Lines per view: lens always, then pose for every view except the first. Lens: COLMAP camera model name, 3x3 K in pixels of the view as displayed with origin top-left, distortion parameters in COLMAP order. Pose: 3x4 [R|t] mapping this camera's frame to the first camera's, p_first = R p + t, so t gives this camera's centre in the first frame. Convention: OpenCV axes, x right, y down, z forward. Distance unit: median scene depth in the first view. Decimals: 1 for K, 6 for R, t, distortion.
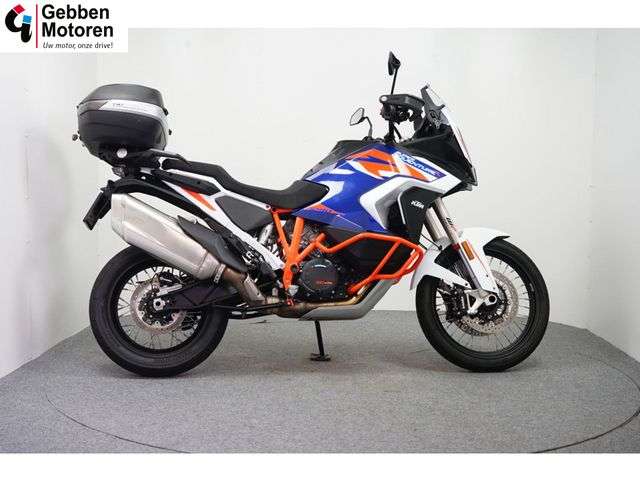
lens RADIAL K [[835.0, 0, 320.0], [0, 835.0, 240.0], [0, 0, 1]] dist [-0.004919, 0.005565]
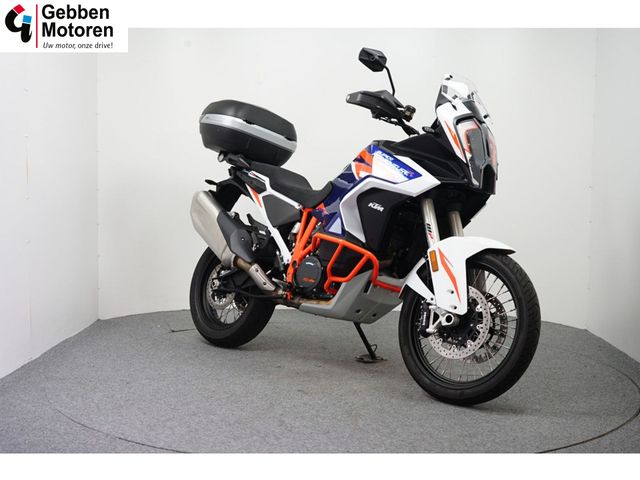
lens RADIAL K [[835.0, 0, 320.0], [0, 835.0, 240.0], [0, 0, 1]] dist [-0.004919, 0.005565]
pose [[0.621769, 0.058057, -0.781046, 0.800305], [-0.063723, 0.997692, 0.023433, -0.022786], [0.780604, 0.035201, 0.624033, 0.360135]]
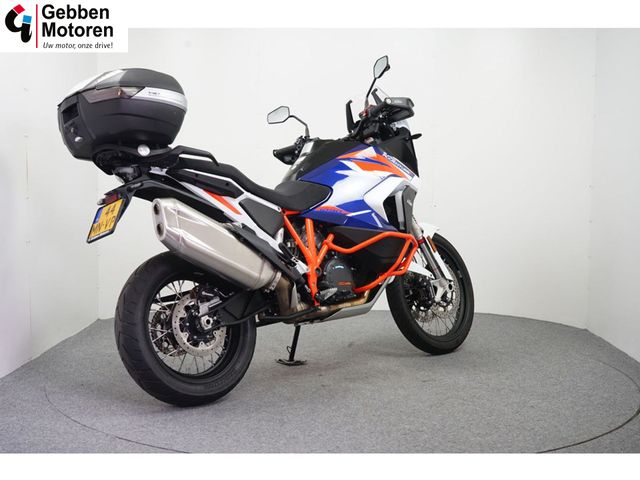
lens RADIAL K [[835.0, 0, 320.0], [0, 835.0, 240.0], [0, 0, 1]] dist [-0.004919, 0.005565]
pose [[0.811344, -0.048207, 0.582577, -0.587011], [0.044696, 0.998792, 0.020401, -0.022014], [-0.582857, 0.009486, 0.812519, 0.205341]]
